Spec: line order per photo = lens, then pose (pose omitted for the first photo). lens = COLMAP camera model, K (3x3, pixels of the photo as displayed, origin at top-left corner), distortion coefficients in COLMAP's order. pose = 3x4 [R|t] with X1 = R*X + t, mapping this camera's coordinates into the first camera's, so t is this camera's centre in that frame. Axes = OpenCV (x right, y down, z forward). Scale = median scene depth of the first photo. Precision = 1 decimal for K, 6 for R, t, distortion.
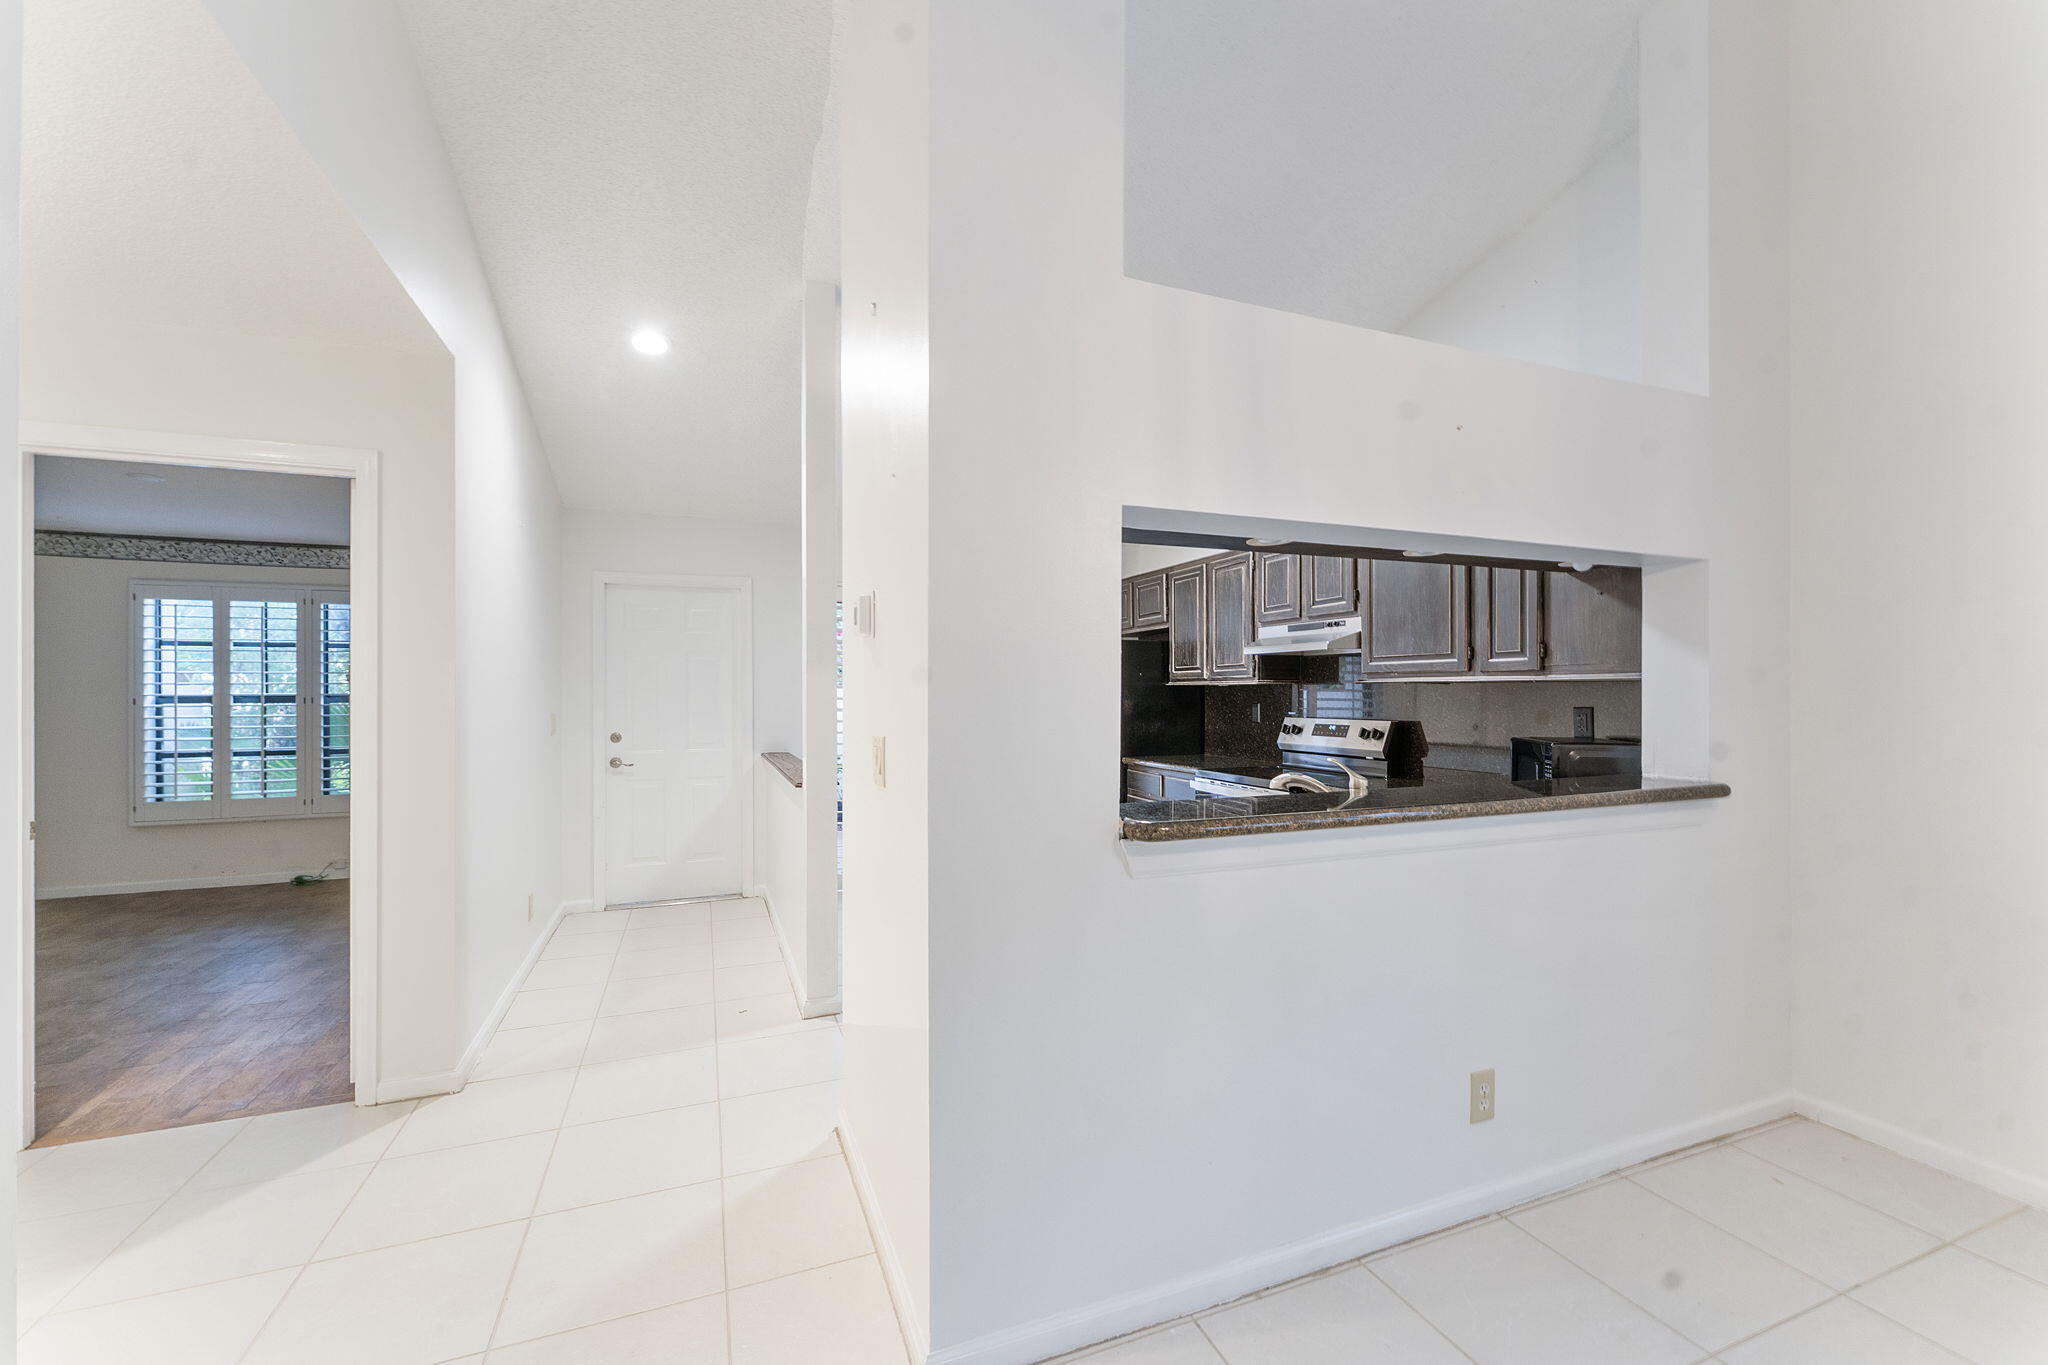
lens RADIAL K [[824.3, 0, 1018.0], [0, 824.3, 688.6], [0, 0, 1]] dist [0.001139, -0.000360]
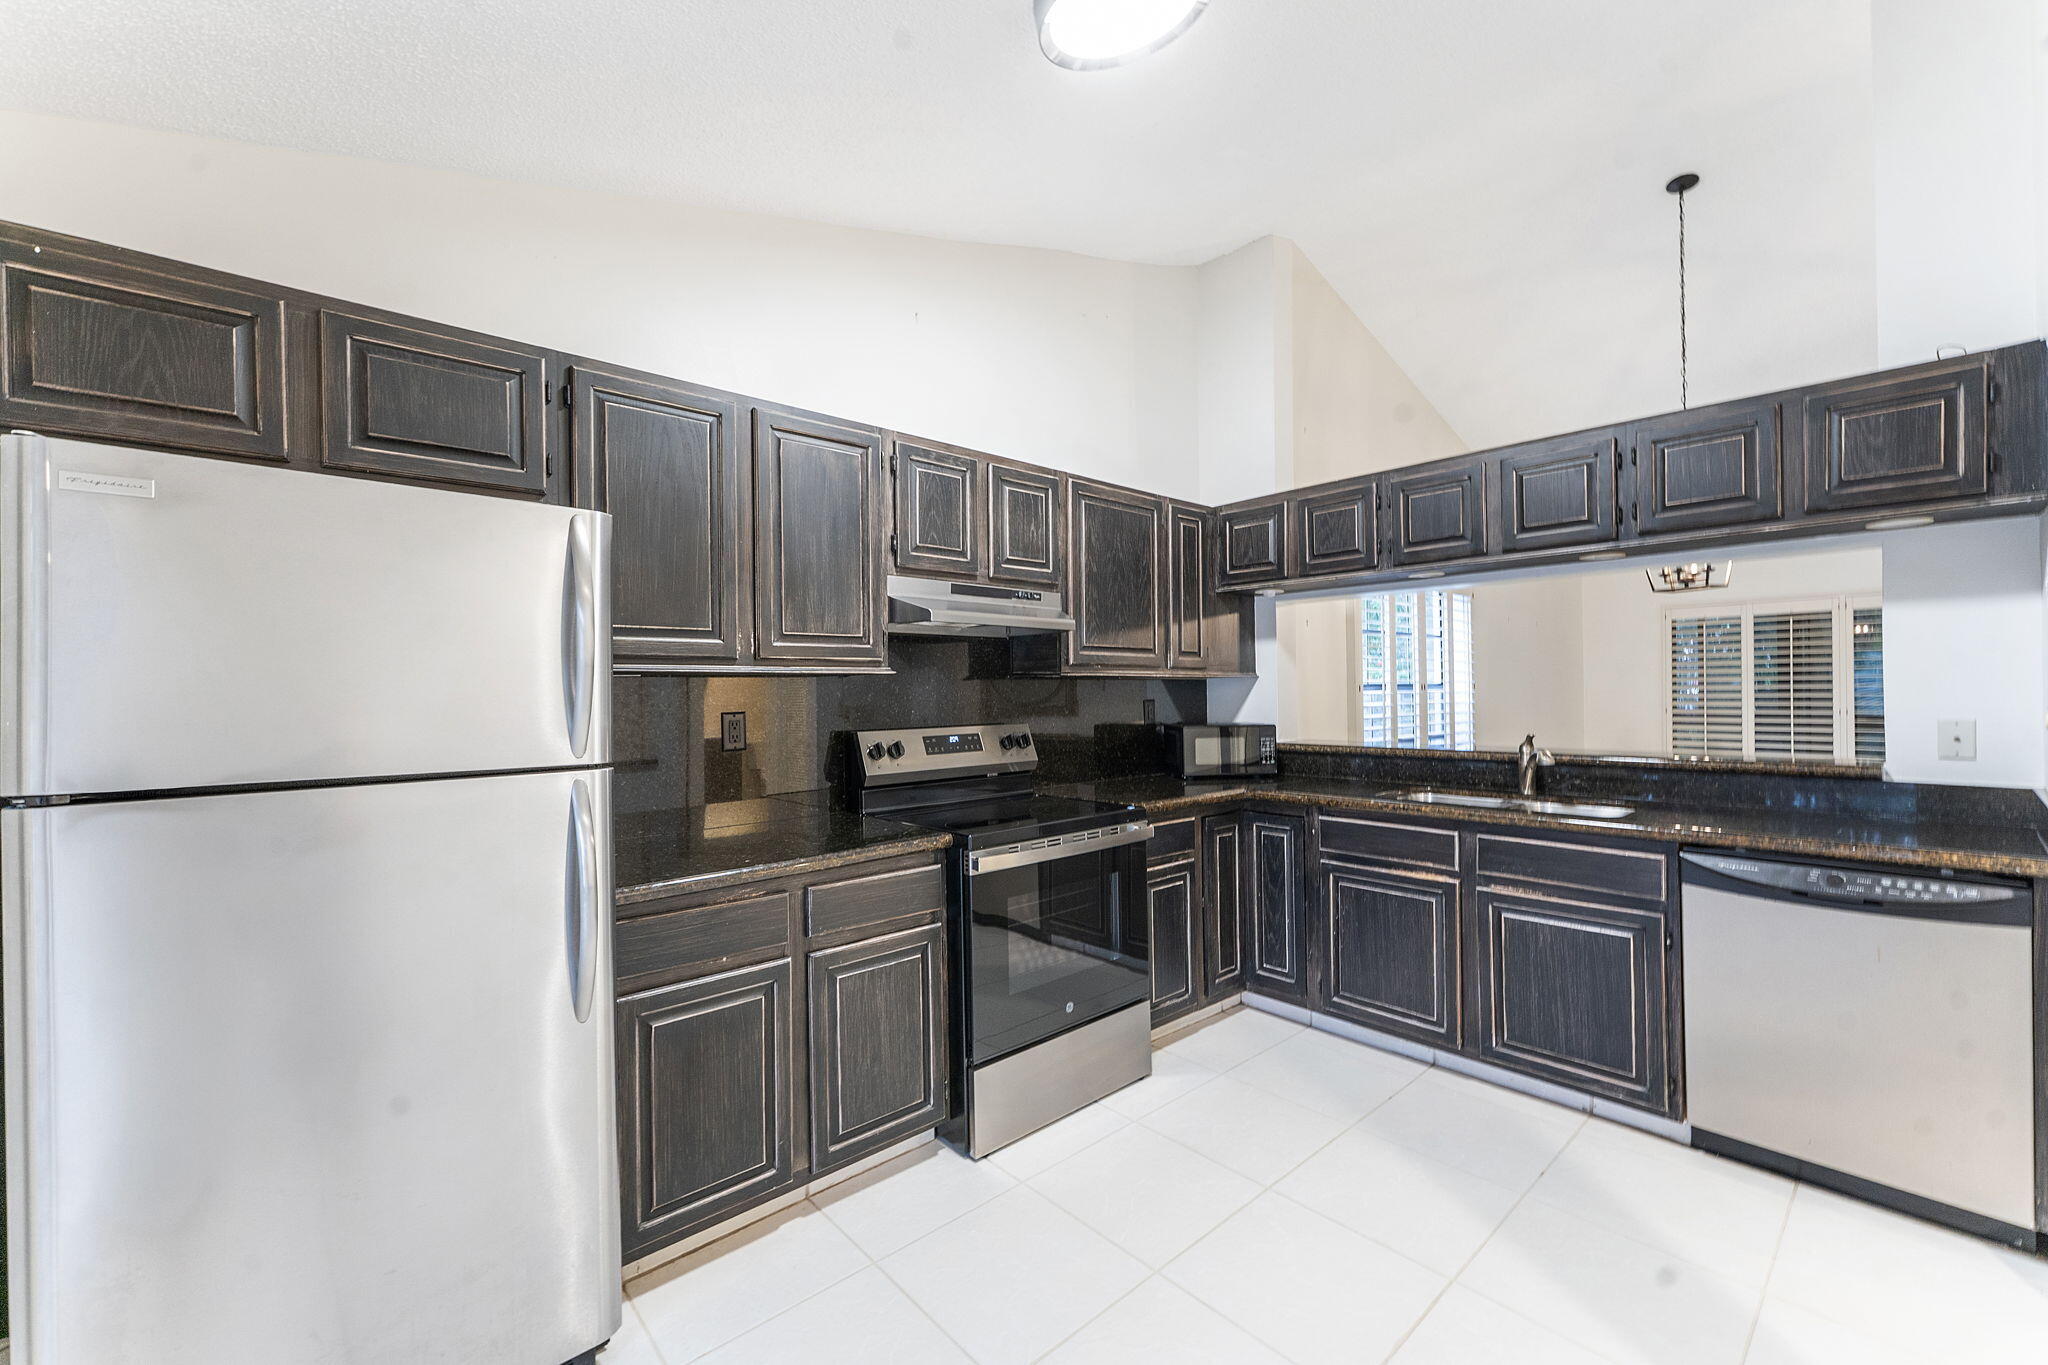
lens RADIAL K [[824.3, 0, 1018.0], [0, 824.3, 688.6], [0, 0, 1]] dist [0.001139, -0.000360]
pose [[-0.349518, 0.014090, 0.936824, -0.256037], [0.011400, 0.999877, -0.010785, 0.010866], [-0.936860, 0.006910, -0.349636, 1.053952]]
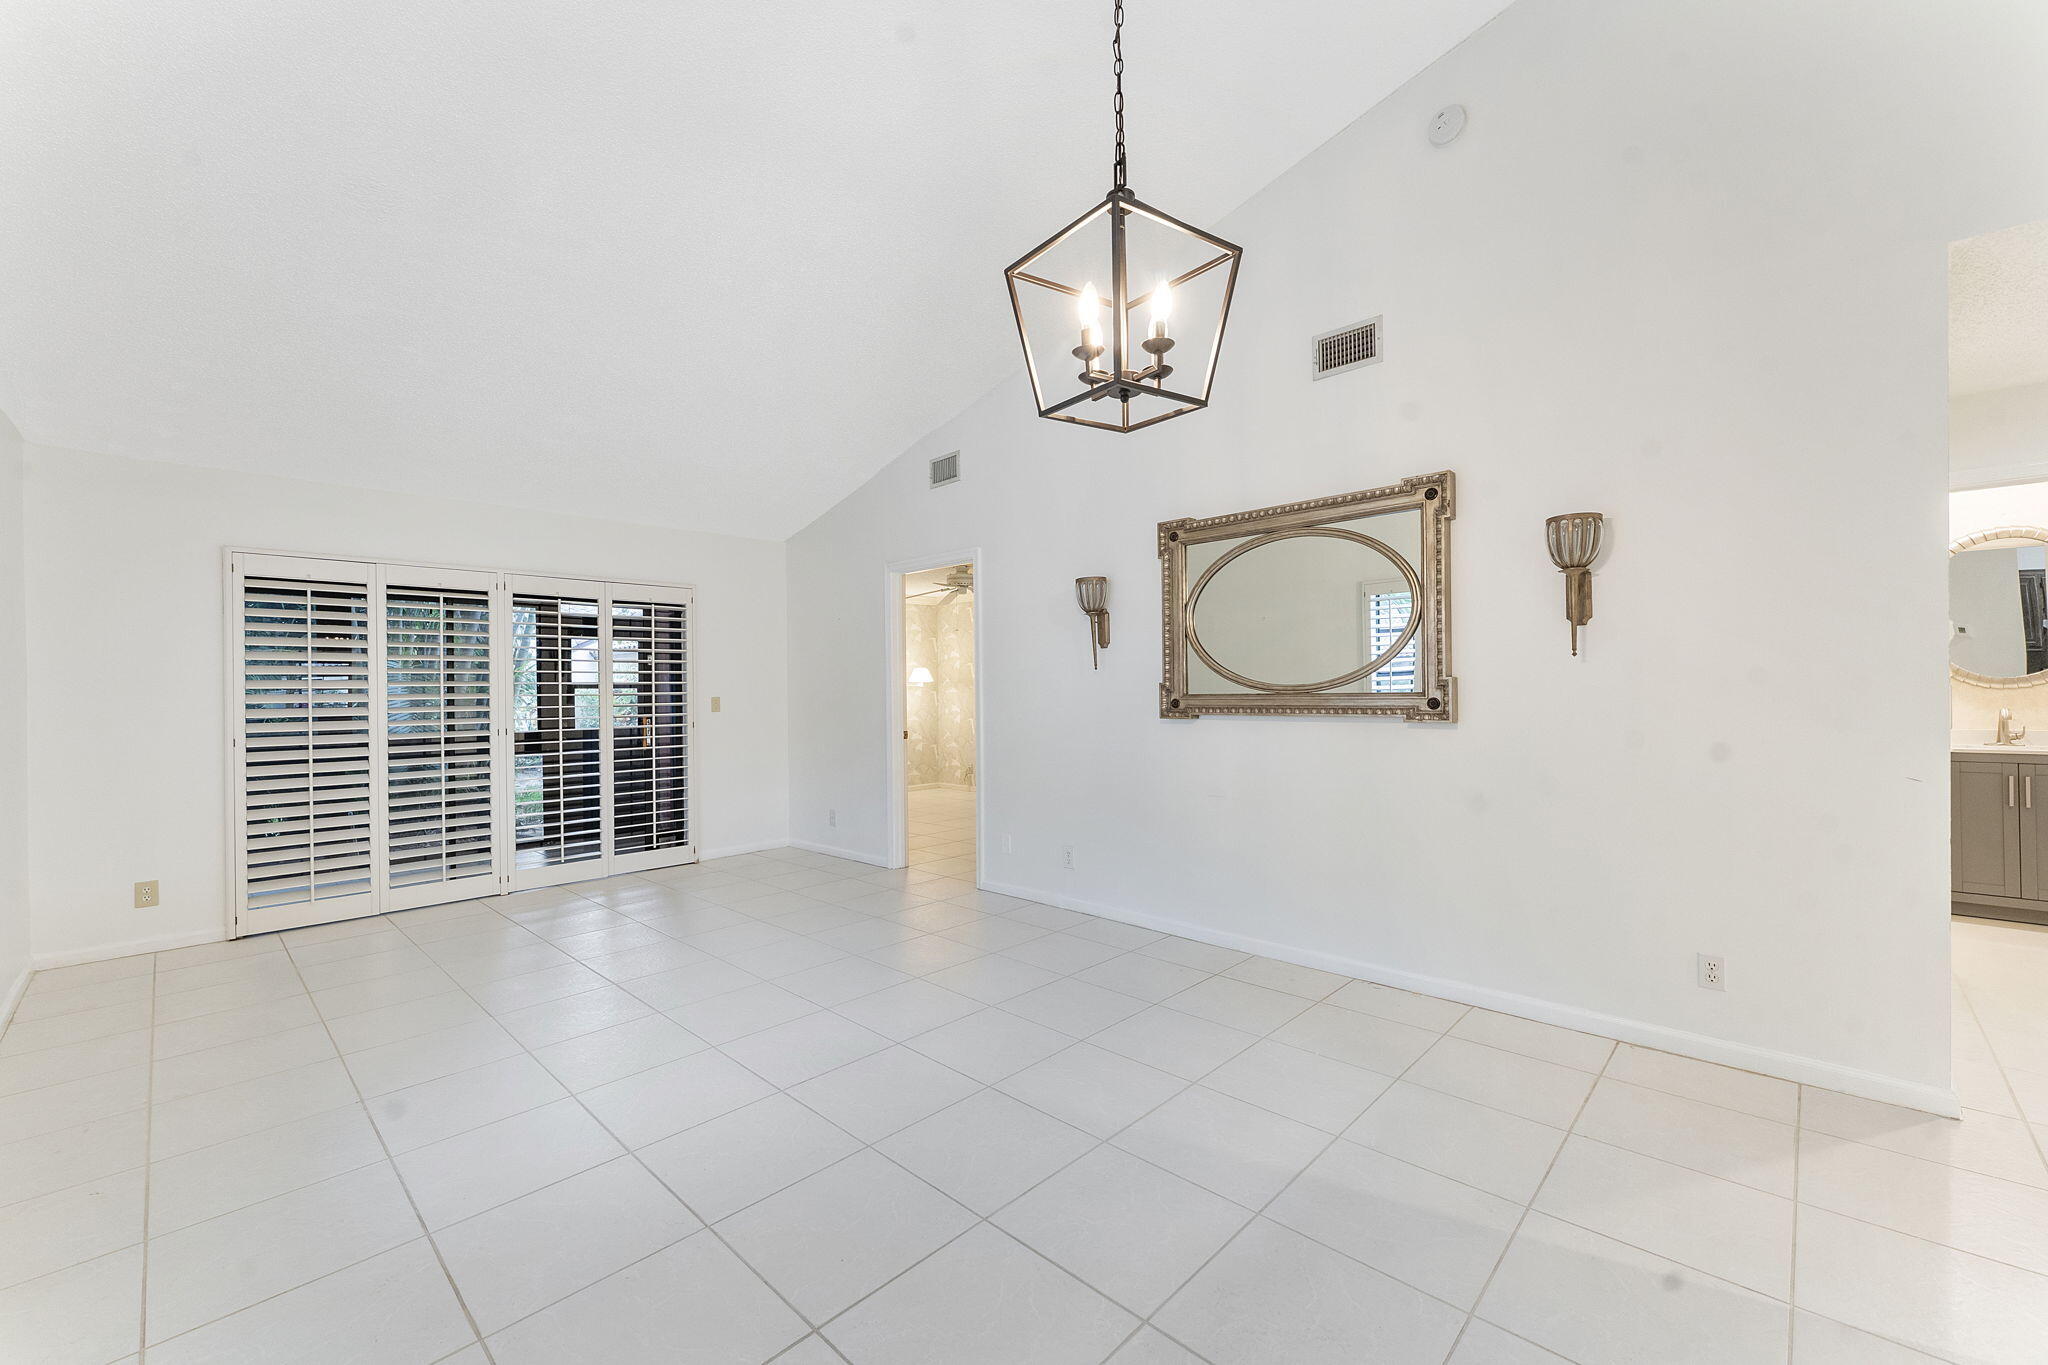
lens RADIAL K [[824.3, 0, 1018.0], [0, 824.3, 688.6], [0, 0, 1]] dist [0.001139, -0.000360]
pose [[-0.913675, 0.016526, -0.406110, 0.442015], [0.018459, 0.999829, -0.000845, 0.014456], [0.406027, -0.008268, -0.913824, 0.418530]]
